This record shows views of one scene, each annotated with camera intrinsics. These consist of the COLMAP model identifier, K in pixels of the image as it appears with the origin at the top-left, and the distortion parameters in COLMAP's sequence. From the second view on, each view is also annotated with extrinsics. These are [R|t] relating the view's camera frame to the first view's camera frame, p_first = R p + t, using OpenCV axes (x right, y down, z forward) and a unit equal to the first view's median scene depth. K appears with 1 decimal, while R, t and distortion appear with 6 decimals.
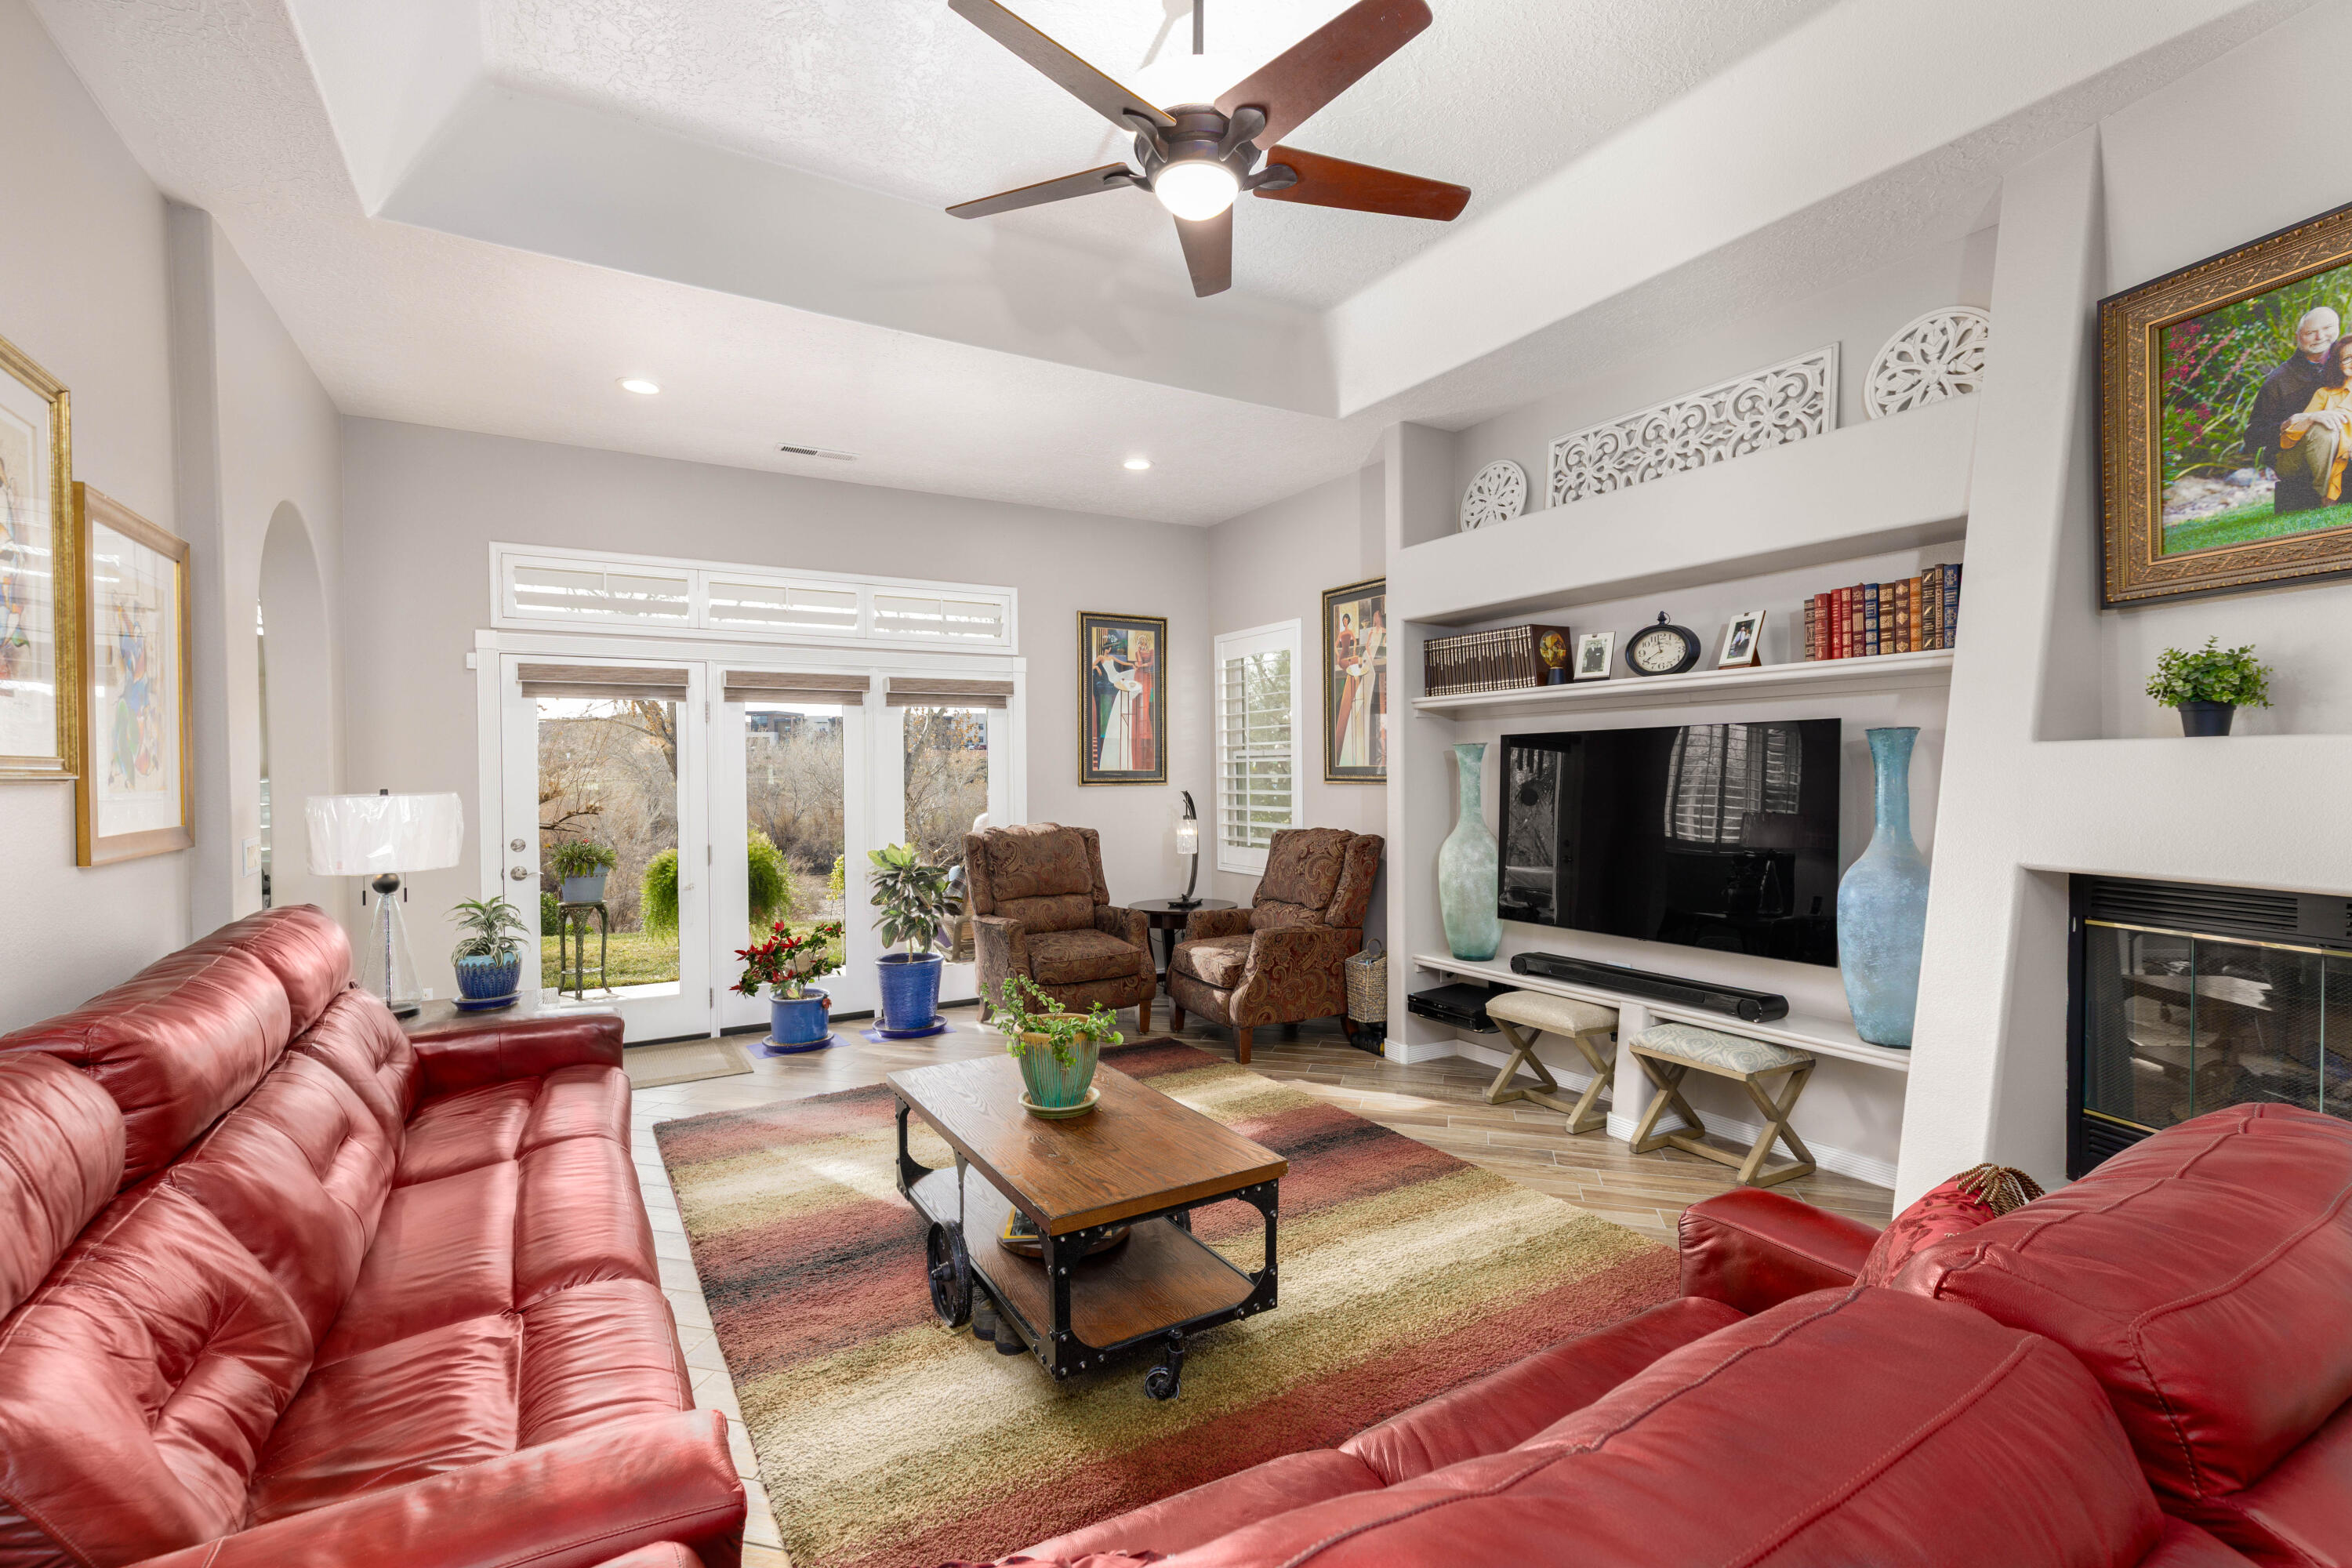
lens RADIAL K [[1047.9, 0, 1180.7], [0, 1047.9, 788.4], [0, 0, 1]] dist [0.001447, -0.000535]
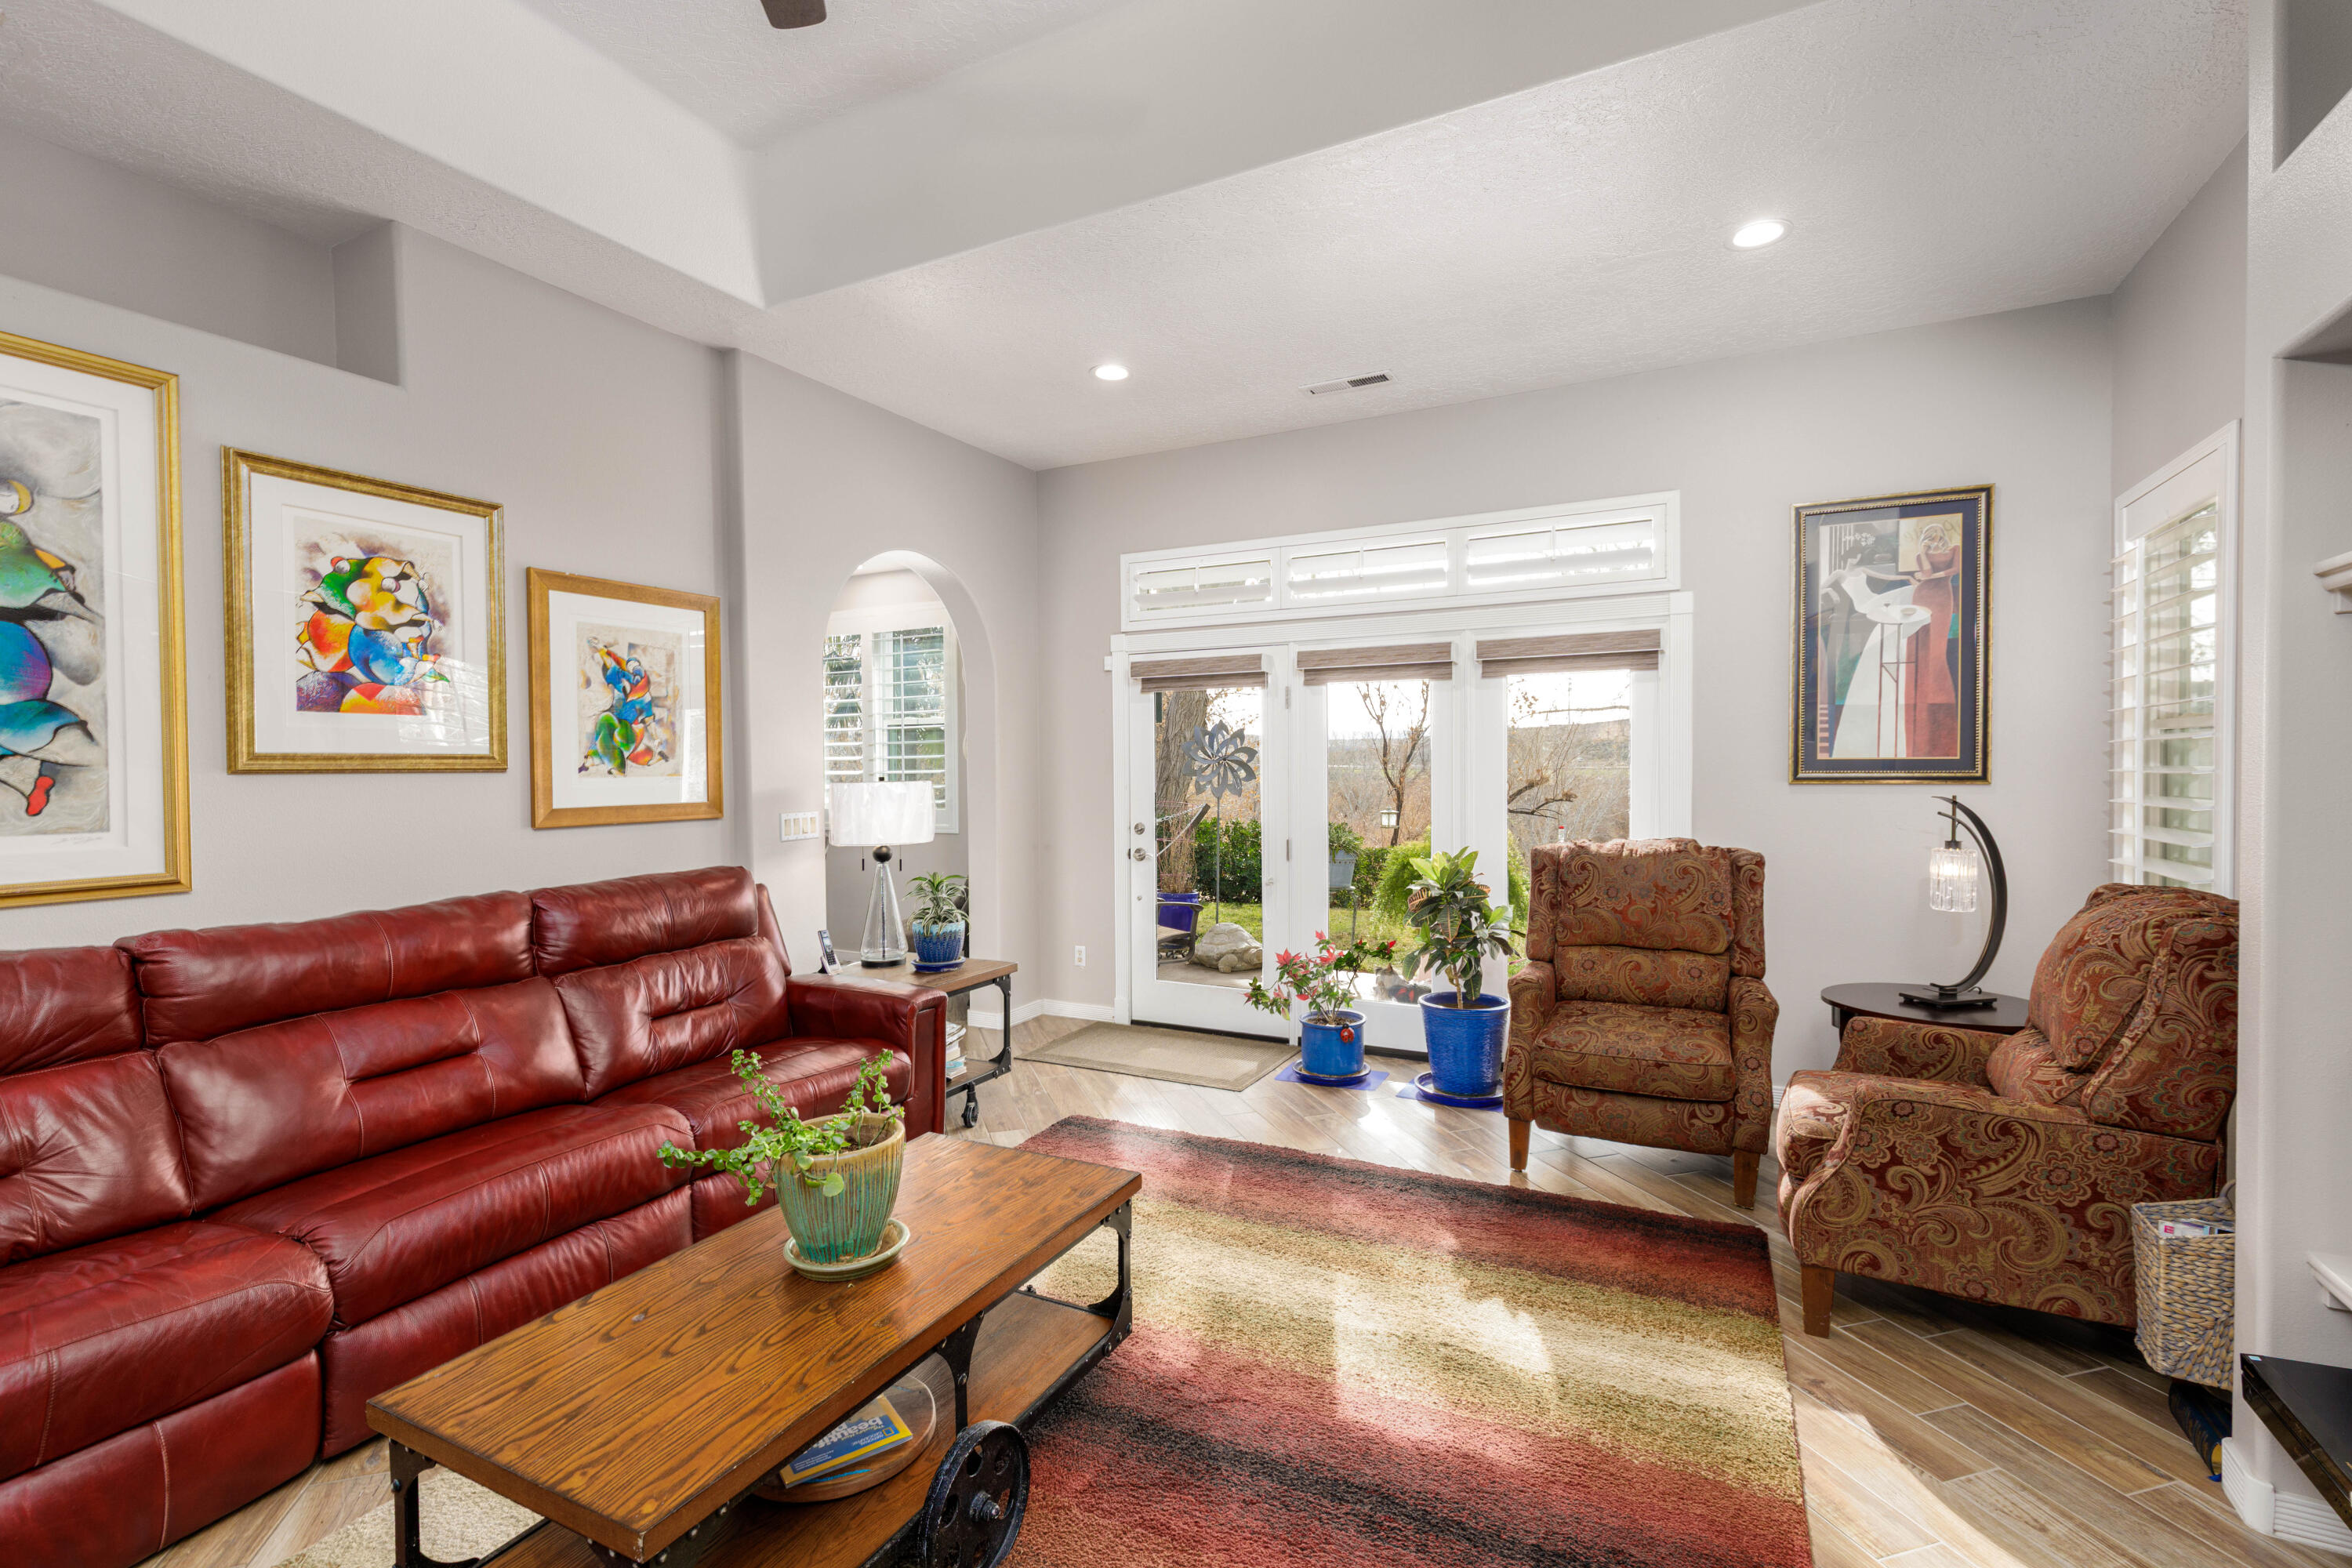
lens RADIAL K [[1047.9, 0, 1180.7], [0, 1047.9, 788.4], [0, 0, 1]] dist [0.001447, -0.000535]
pose [[0.526495, 0.022393, -0.849884, 0.318126], [-0.011505, 0.999749, 0.019215, -0.009146], [0.850101, -0.000339, 0.526620, 0.457013]]
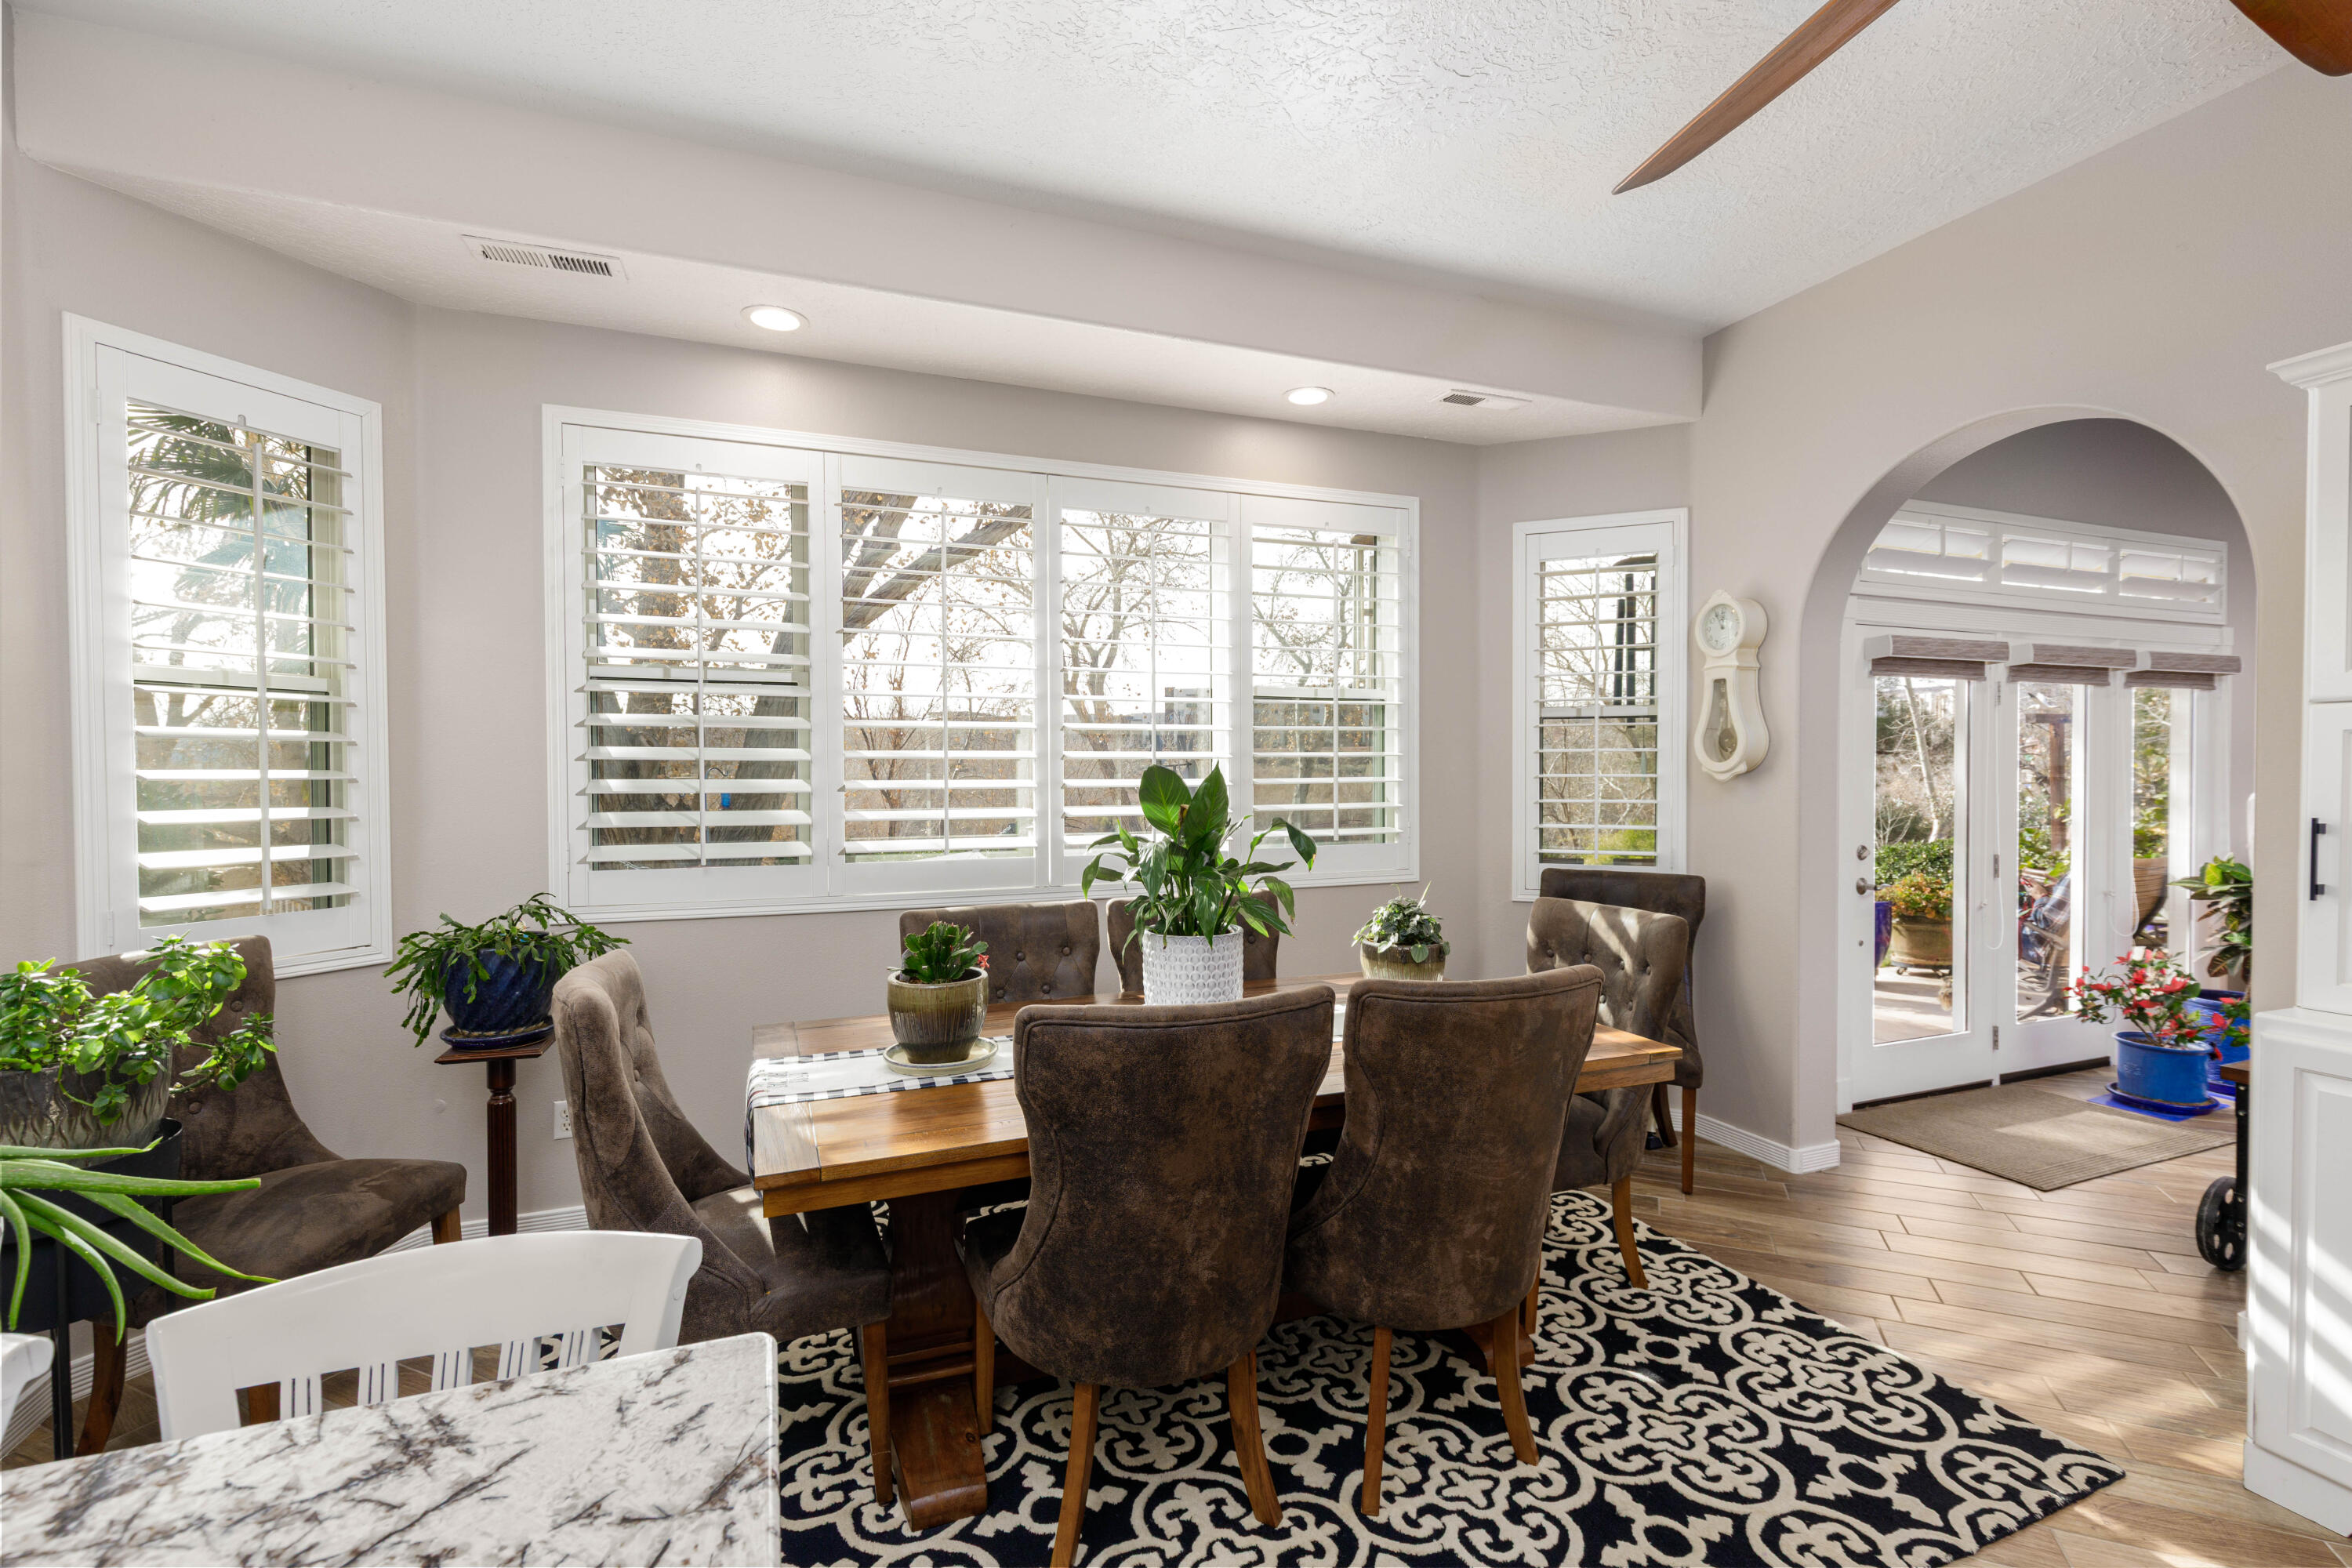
lens RADIAL K [[1047.9, 0, 1180.7], [0, 1047.9, 788.4], [0, 0, 1]] dist [0.001447, -0.000535]
pose [[0.986120, 0.005530, -0.165942, -1.024849], [-0.005159, 0.999983, 0.002668, 0.003508], [0.165954, -0.001775, 0.986132, 0.079167]]
